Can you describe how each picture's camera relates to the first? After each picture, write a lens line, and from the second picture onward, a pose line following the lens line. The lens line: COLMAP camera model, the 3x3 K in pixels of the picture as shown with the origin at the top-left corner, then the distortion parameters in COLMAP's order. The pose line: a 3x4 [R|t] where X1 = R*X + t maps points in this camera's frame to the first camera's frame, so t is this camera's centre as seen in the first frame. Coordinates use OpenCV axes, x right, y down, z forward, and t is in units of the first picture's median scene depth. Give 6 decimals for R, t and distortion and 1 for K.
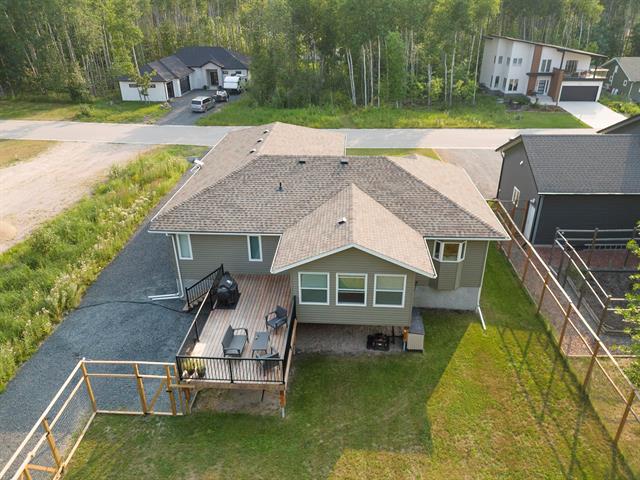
lens RADIAL K [[471.1, 0, 320.4], [0, 471.1, 240.3], [0, 0, 1]] dist [0.021869, -0.000690]
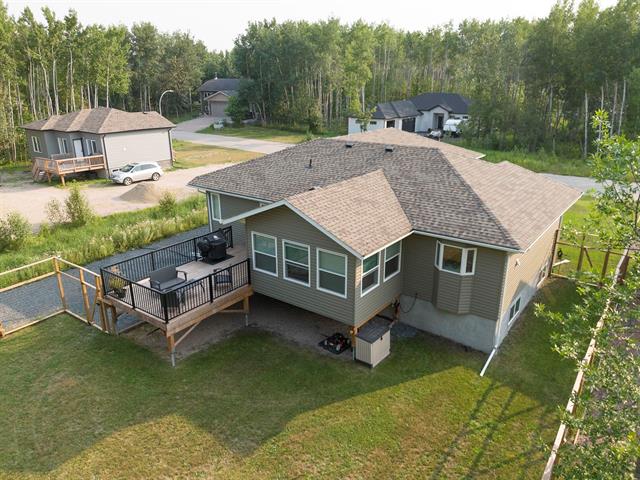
lens RADIAL K [[471.1, 0, 320.3], [0, 471.1, 240.6], [0, 0, 1]] dist [0.021869, -0.000690]
pose [[0.835595, 0.181831, -0.518381, 0.515573], [-0.248119, 0.966818, -0.060821, 0.101147], [0.490121, 0.179442, 0.852984, 0.255042]]
